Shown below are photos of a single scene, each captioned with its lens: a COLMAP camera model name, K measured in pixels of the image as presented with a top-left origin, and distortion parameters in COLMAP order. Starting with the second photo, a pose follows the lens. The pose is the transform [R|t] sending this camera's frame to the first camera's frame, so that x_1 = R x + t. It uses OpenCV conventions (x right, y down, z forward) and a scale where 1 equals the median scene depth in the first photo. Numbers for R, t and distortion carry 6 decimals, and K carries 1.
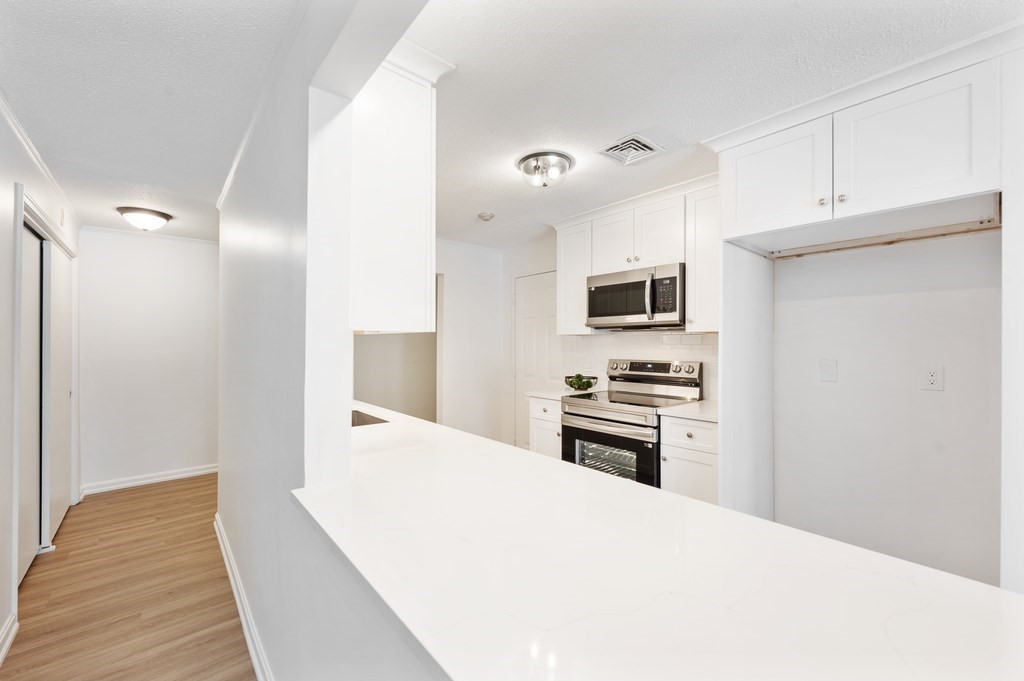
lens RADIAL K [[410.4, 0, 512.0], [0, 410.4, 340.5], [0, 0, 1]] dist [-0.000402, -0.000042]
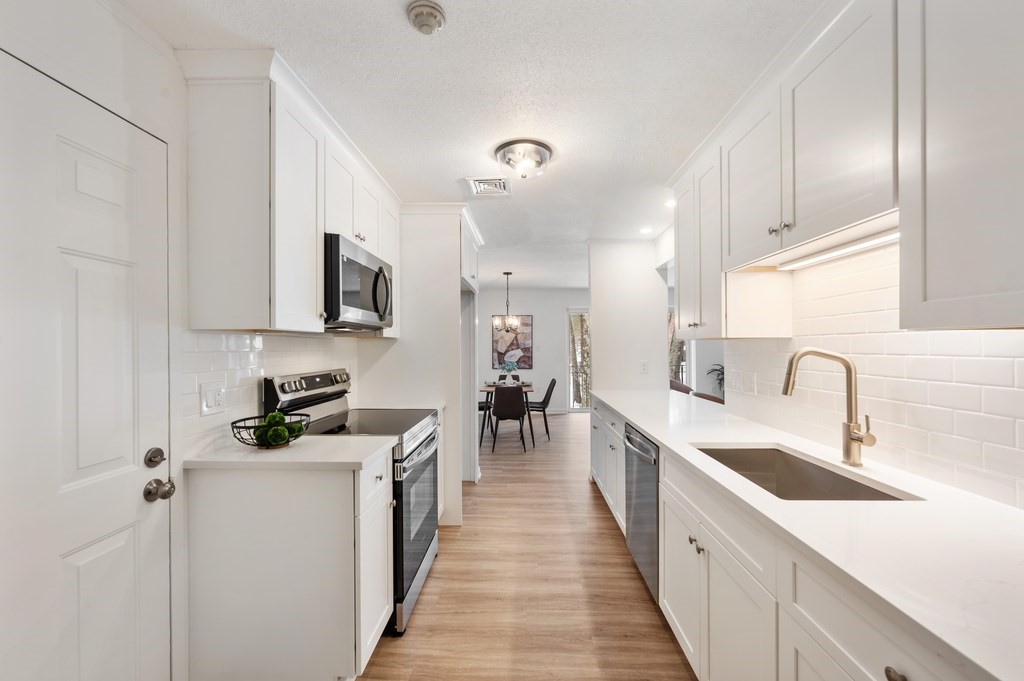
lens RADIAL K [[416.8, 0, 509.3], [0, 416.8, 348.1], [0, 0, 1]] dist [-0.001502, -0.000206]
pose [[-0.737292, 0.000143, 0.675574, -0.432376], [-0.002361, 0.999993, -0.002788, 0.008682], [-0.675570, -0.003651, -0.737287, 1.394921]]
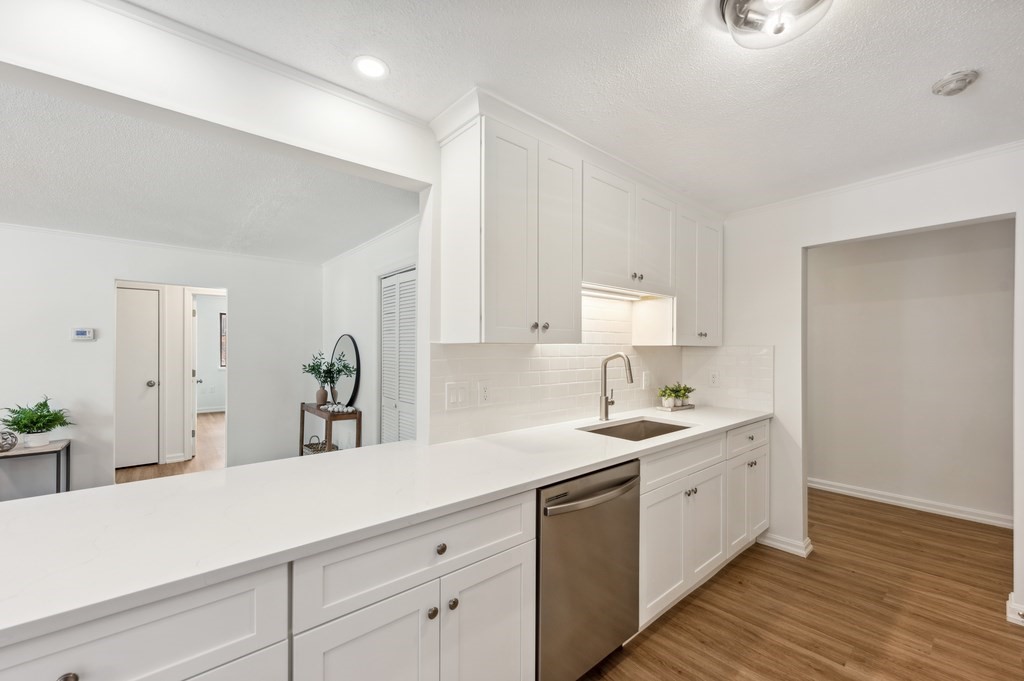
lens RADIAL K [[416.8, 0, 509.3], [0, 416.8, 348.1], [0, 0, 1]] dist [-0.001502, -0.000206]
pose [[-0.002207, 0.001435, -0.999997, 0.460606], [0.006779, 0.999976, 0.001420, -0.006528], [0.999975, -0.006776, -0.002217, 0.555745]]
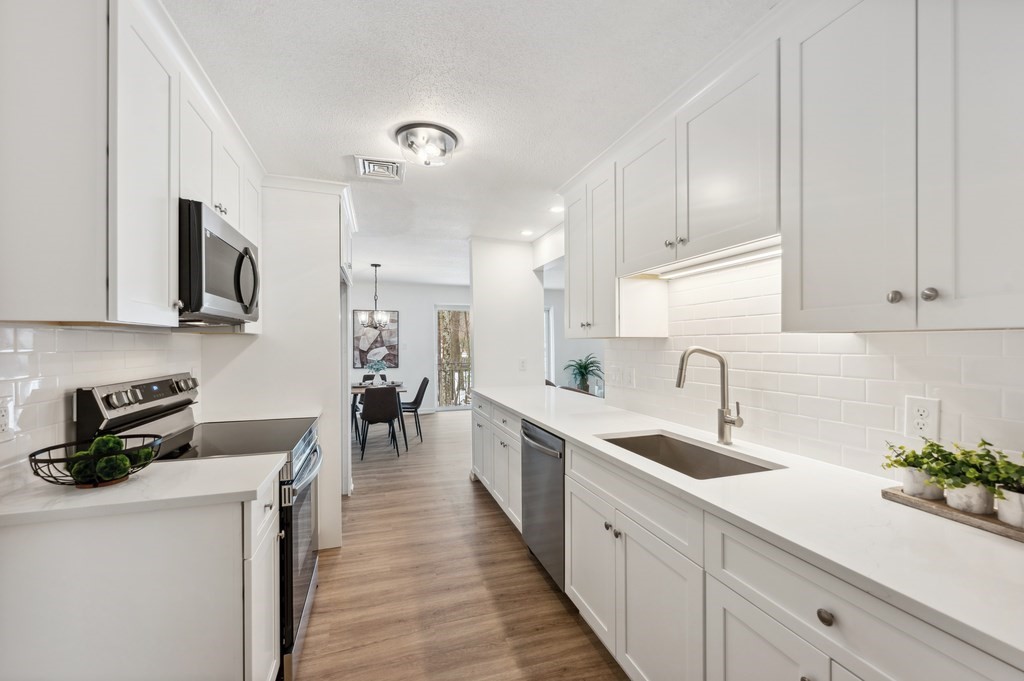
lens RADIAL K [[420.7, 0, 512.0], [0, 420.7, 344.5], [0, 0, 1]] dist [0.000337, -0.000160]
pose [[-0.925421, 0.001329, 0.378938, -0.344605], [-0.000672, 0.999987, -0.005148, 0.006624], [-0.378939, -0.005018, -0.925408, 1.426892]]
